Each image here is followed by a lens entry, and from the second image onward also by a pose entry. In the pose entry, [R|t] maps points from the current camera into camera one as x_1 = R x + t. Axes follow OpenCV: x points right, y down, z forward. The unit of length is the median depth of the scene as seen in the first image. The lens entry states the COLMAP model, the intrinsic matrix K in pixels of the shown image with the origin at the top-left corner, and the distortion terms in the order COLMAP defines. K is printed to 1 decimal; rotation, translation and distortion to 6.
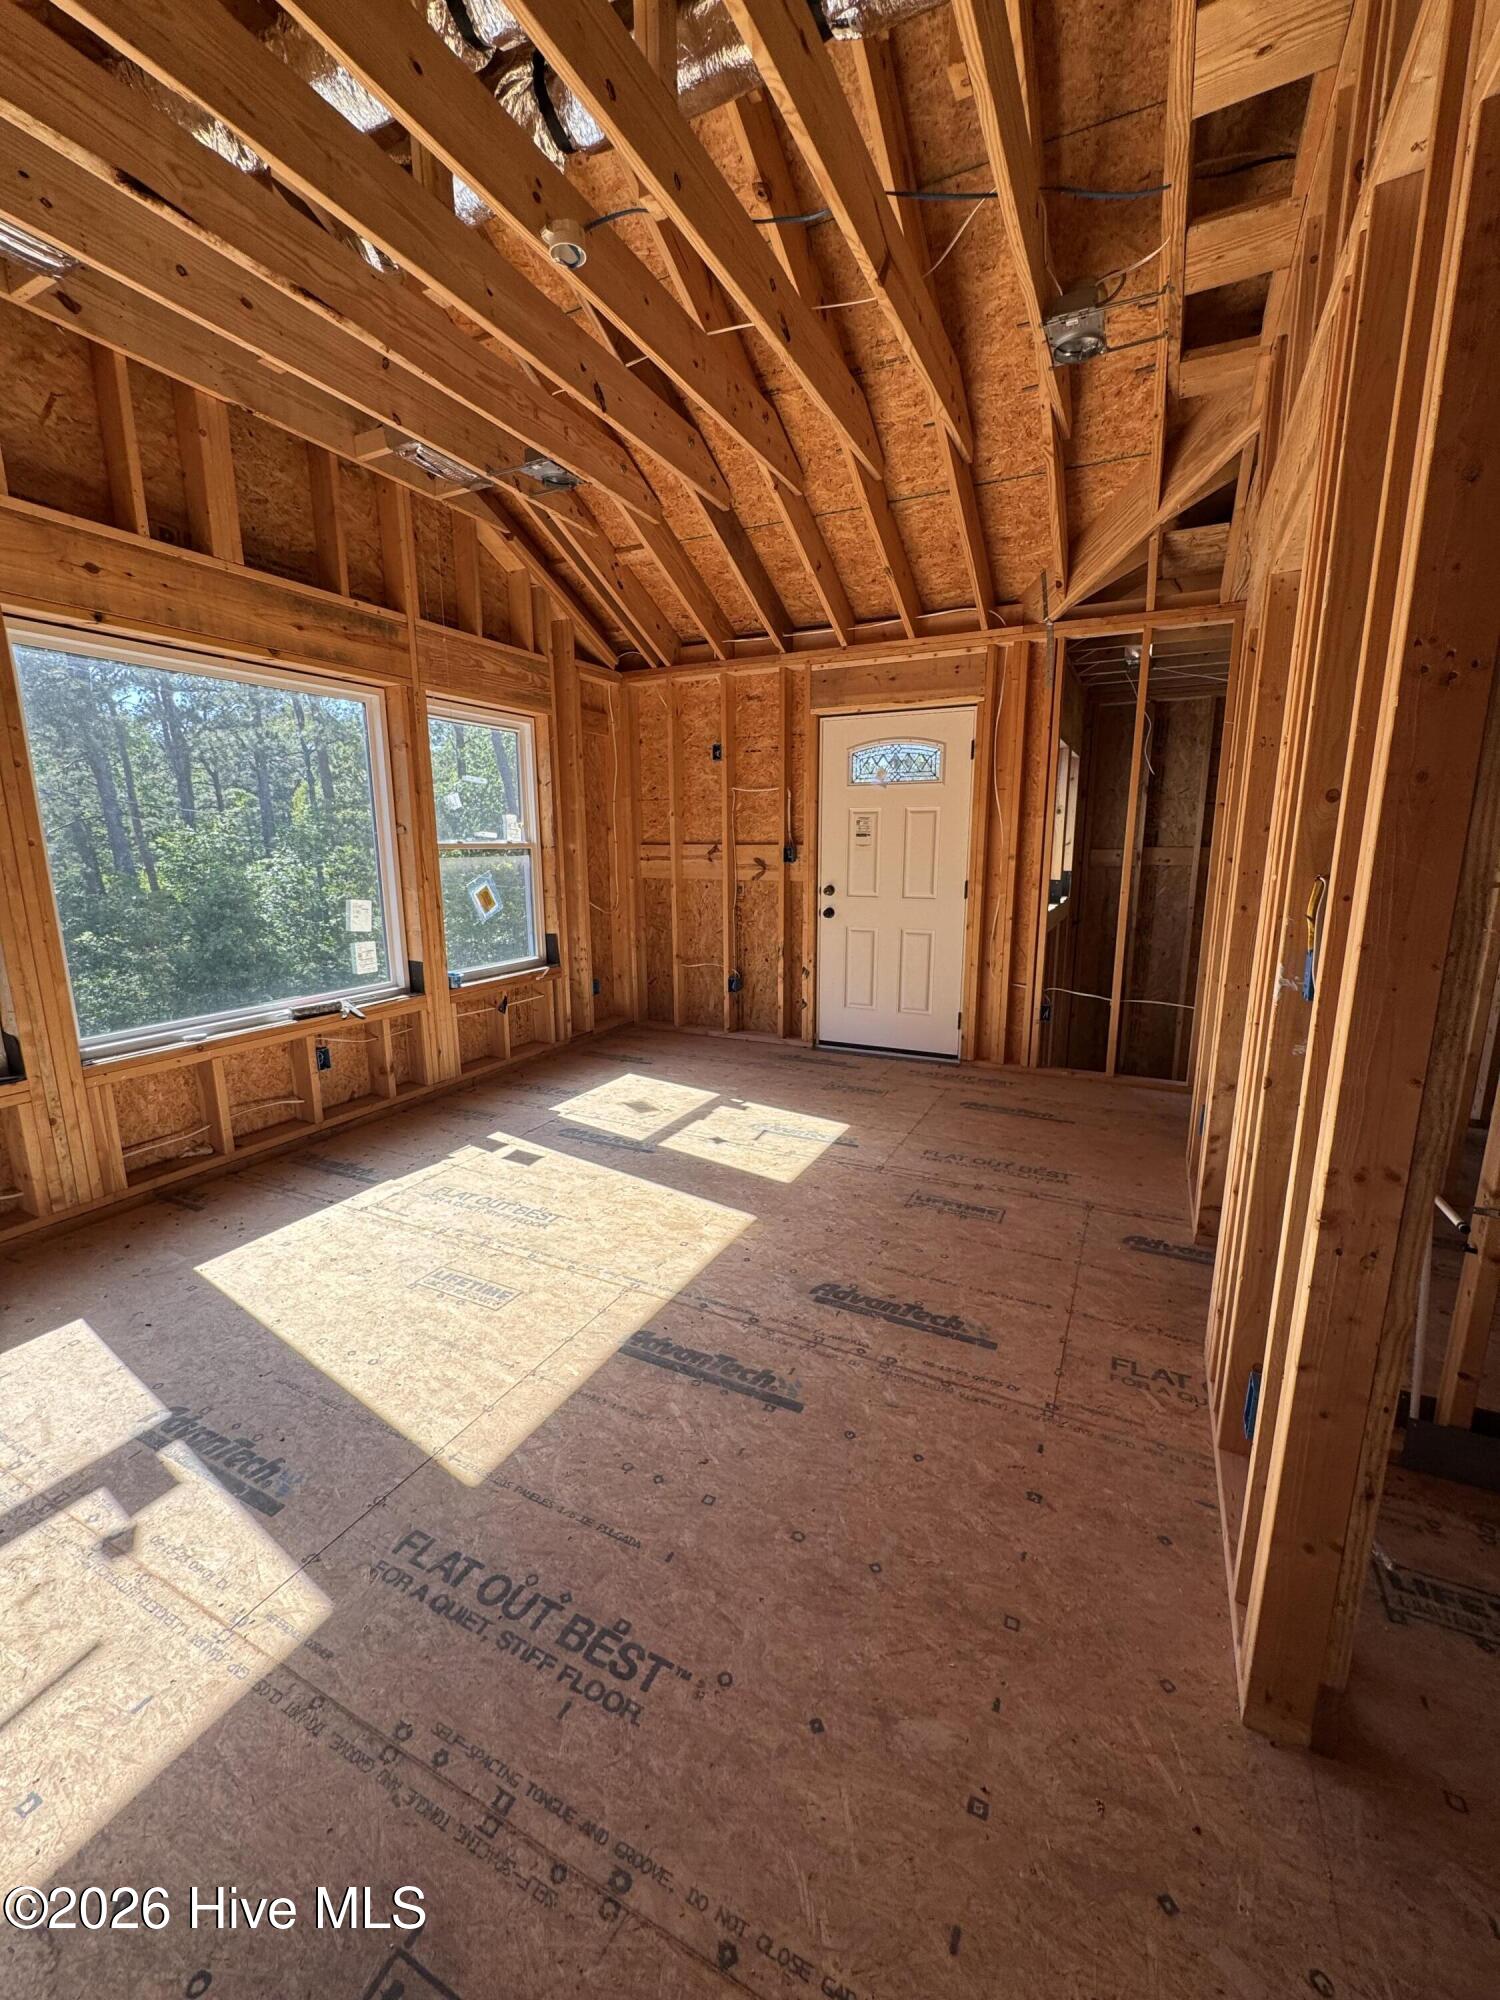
lens RADIAL K [[802.0, 0, 747.1], [0, 802.0, 997.5], [0, 0, 1]] dist [-0.001719, -0.000269]
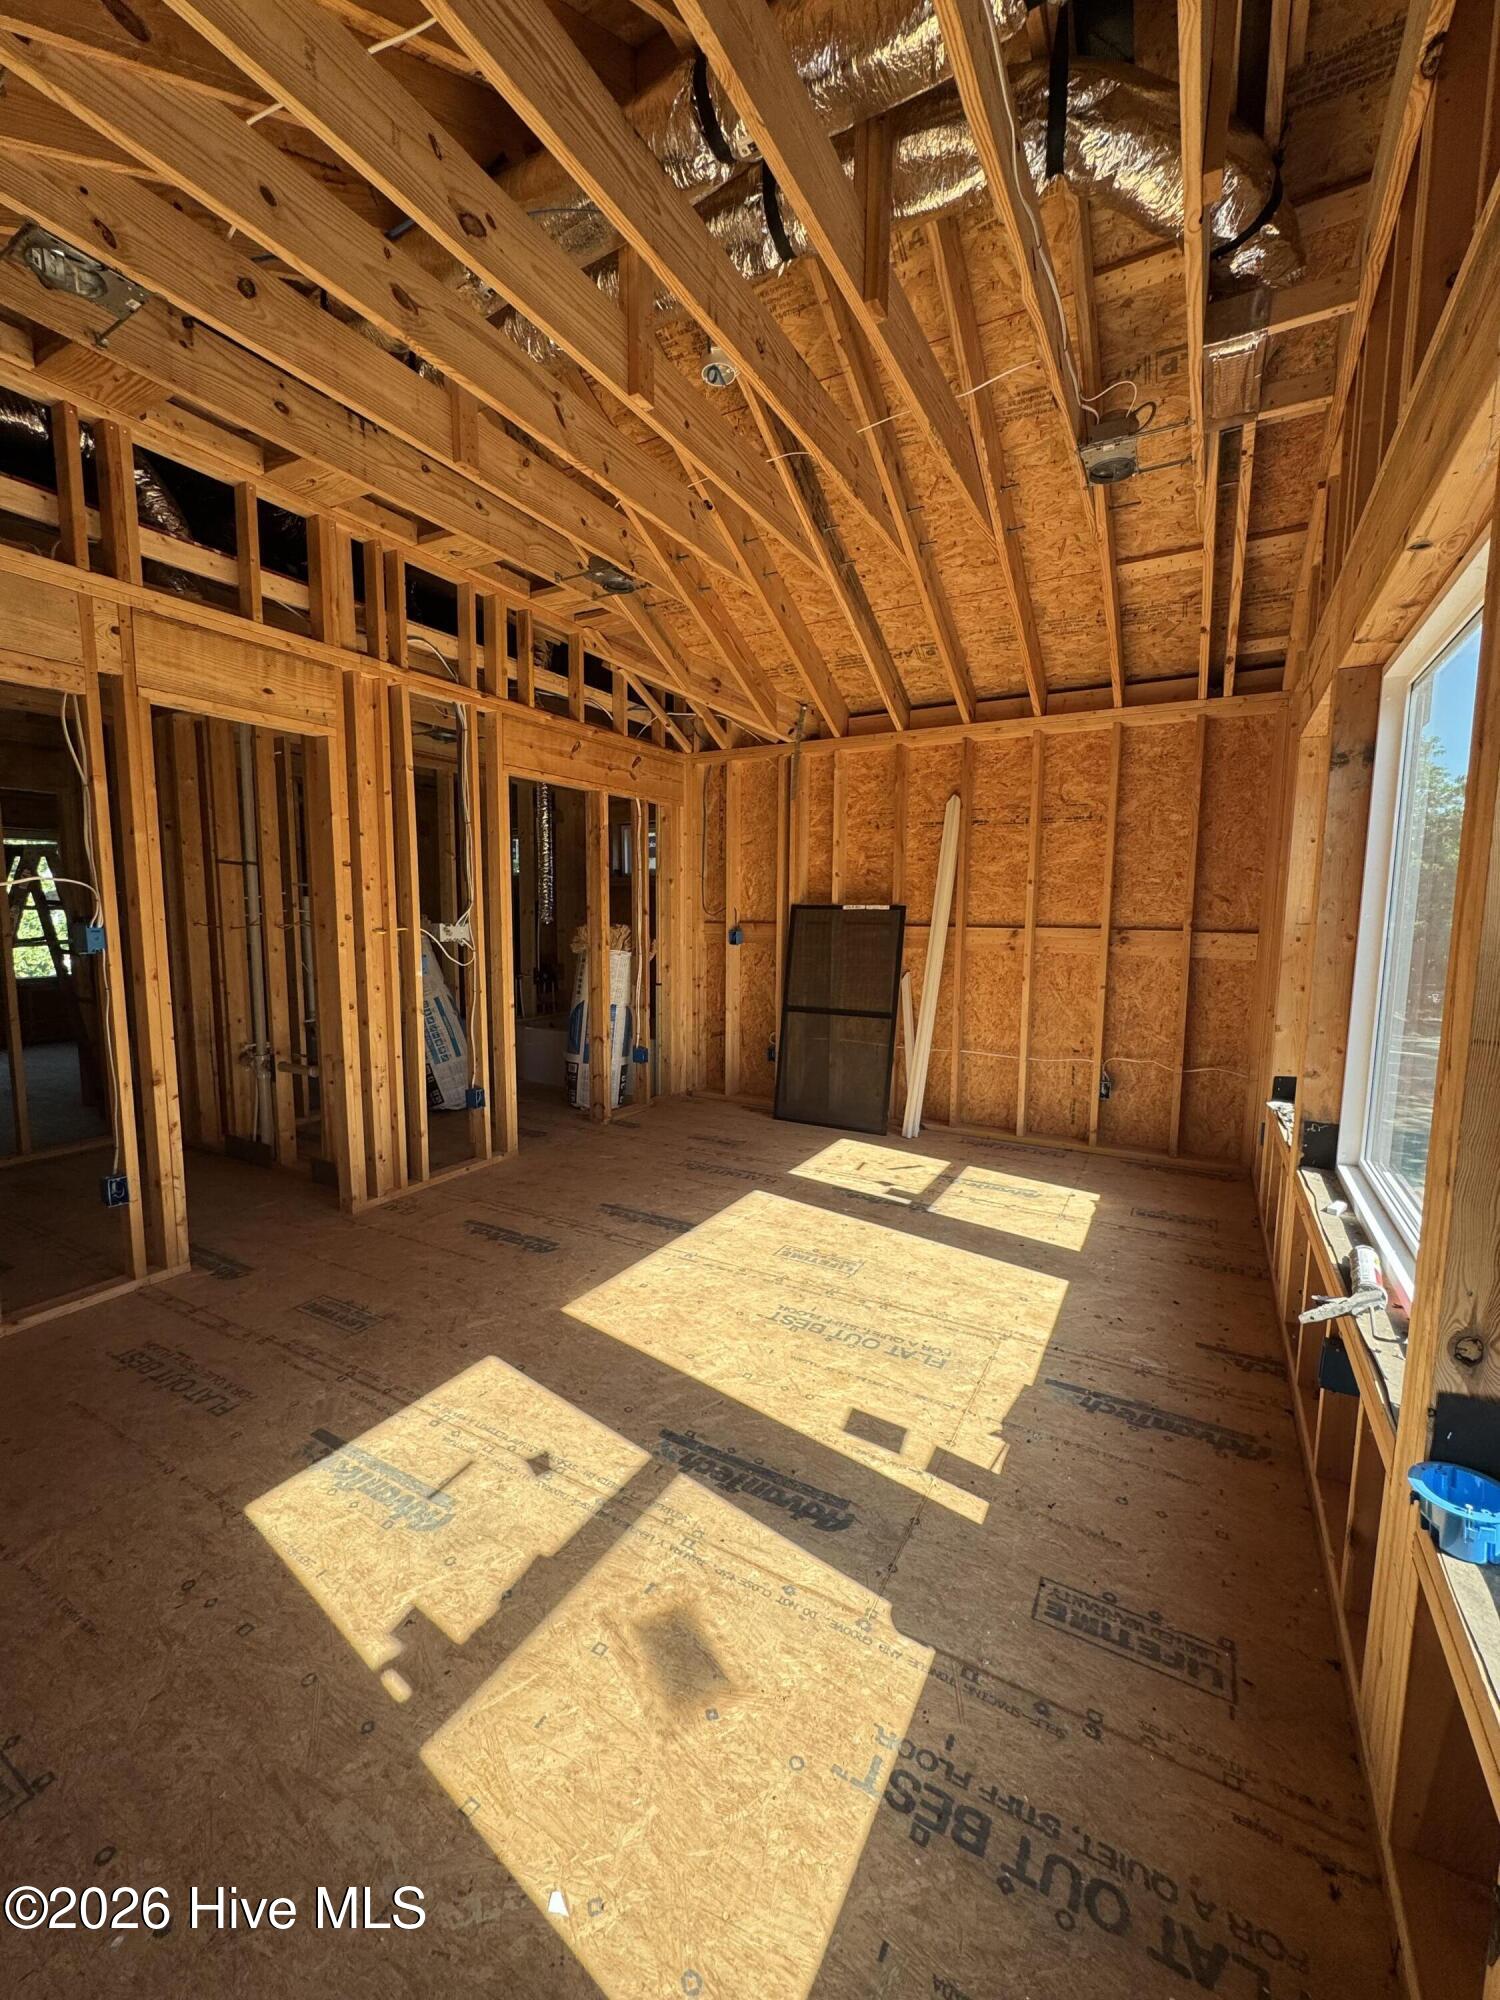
lens RADIAL K [[802.0, 0, 747.9], [0, 802.0, 1001.8], [0, 0, 1]] dist [-0.001719, -0.000269]
pose [[-0.998658, -0.008536, 0.051077, -0.224406], [0.007222, 0.953729, 0.300582, -0.313629], [-0.051279, 0.300548, -0.952387, 1.579623]]
